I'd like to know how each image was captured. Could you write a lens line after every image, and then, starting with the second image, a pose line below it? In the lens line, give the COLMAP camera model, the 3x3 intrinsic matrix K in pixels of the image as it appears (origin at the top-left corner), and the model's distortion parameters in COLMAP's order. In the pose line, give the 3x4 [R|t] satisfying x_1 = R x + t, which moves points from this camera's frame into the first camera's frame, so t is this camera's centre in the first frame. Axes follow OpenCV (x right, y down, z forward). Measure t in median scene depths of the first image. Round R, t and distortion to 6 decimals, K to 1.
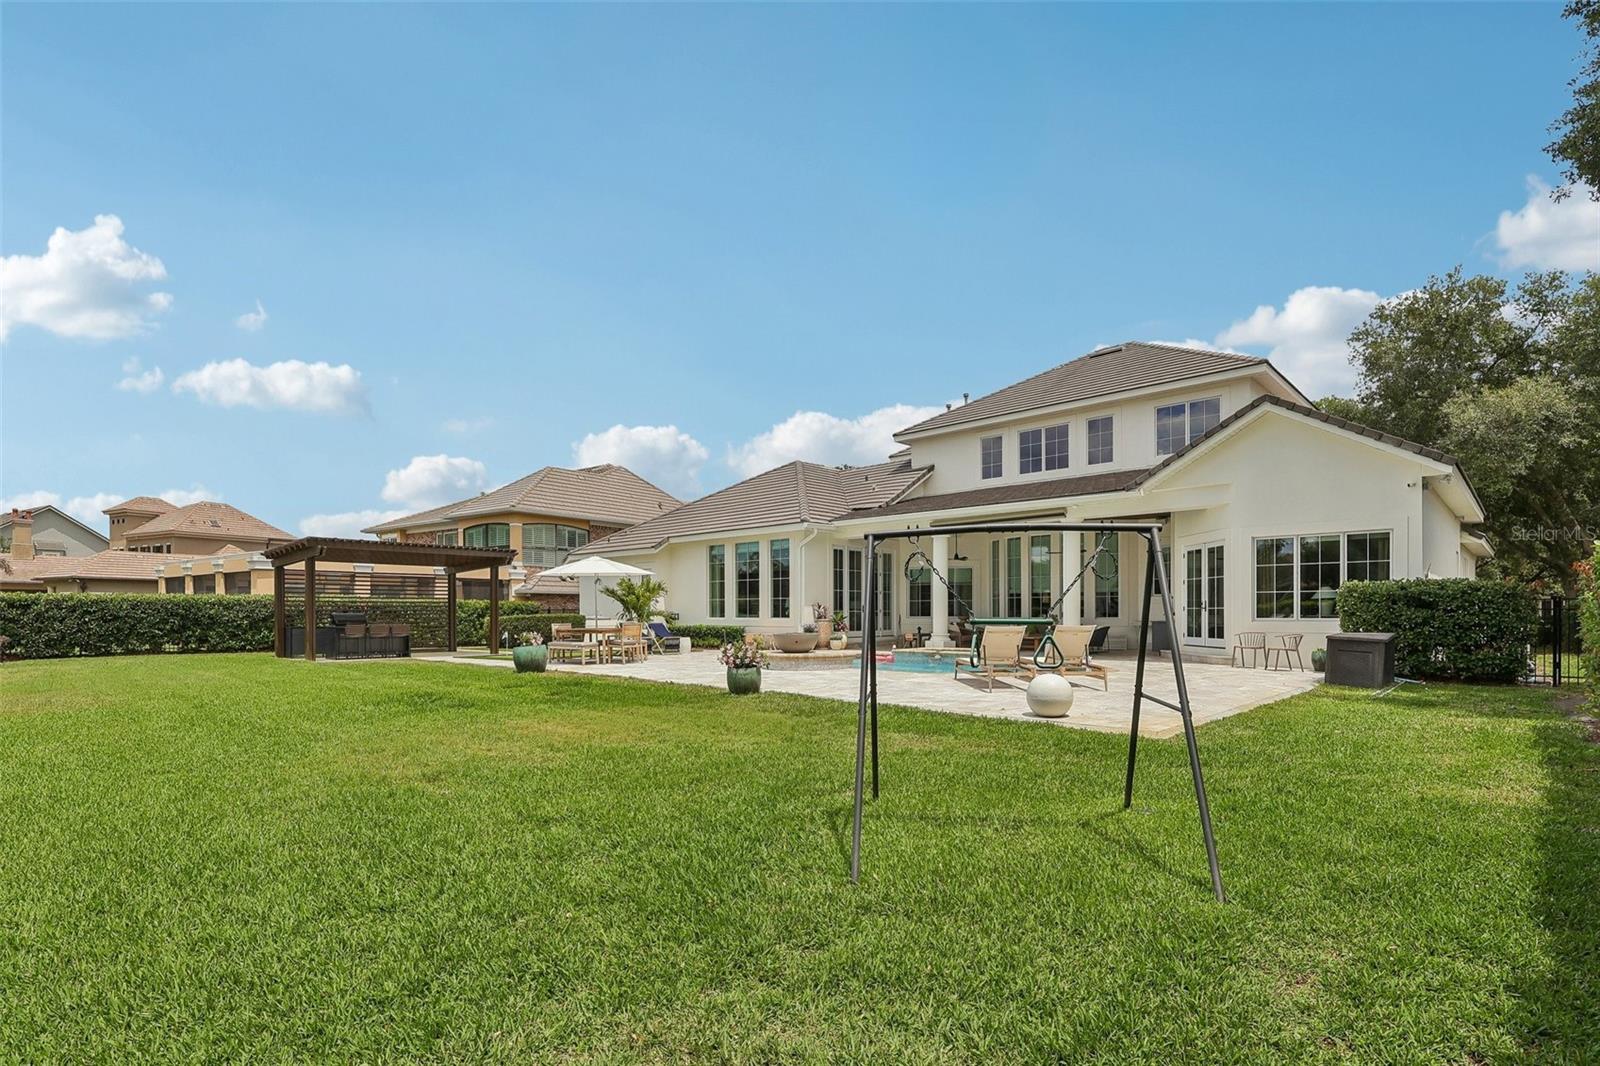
lens RADIAL K [[773.5, 0, 800.7], [0, 773.5, 614.2], [0, 0, 1]] dist [-0.000646, -0.000082]
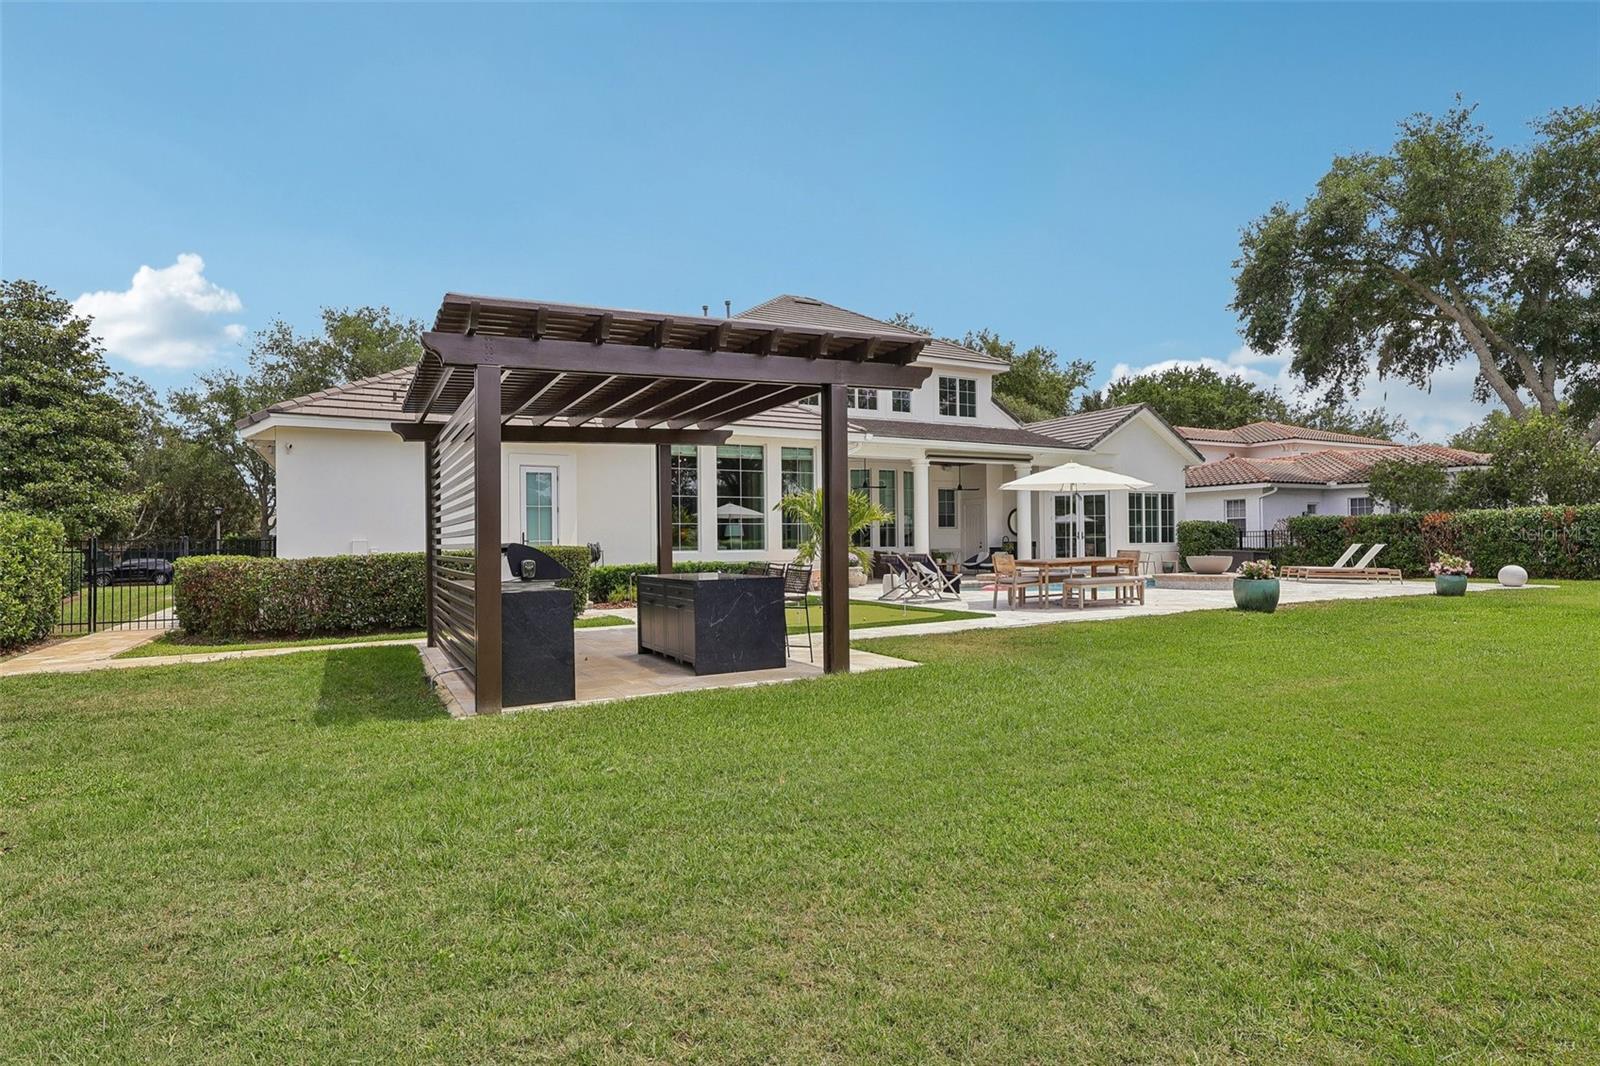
lens RADIAL K [[852.0, 0, 800.0], [0, 852.0, 533.0], [0, 0, 1]] dist [0.003848, 0.001117]
pose [[0.319927, 0.011544, 0.947372, -0.868226], [0.012224, 0.999792, -0.016310, 0.003111], [-0.947363, 0.016799, 0.319720, 0.752173]]
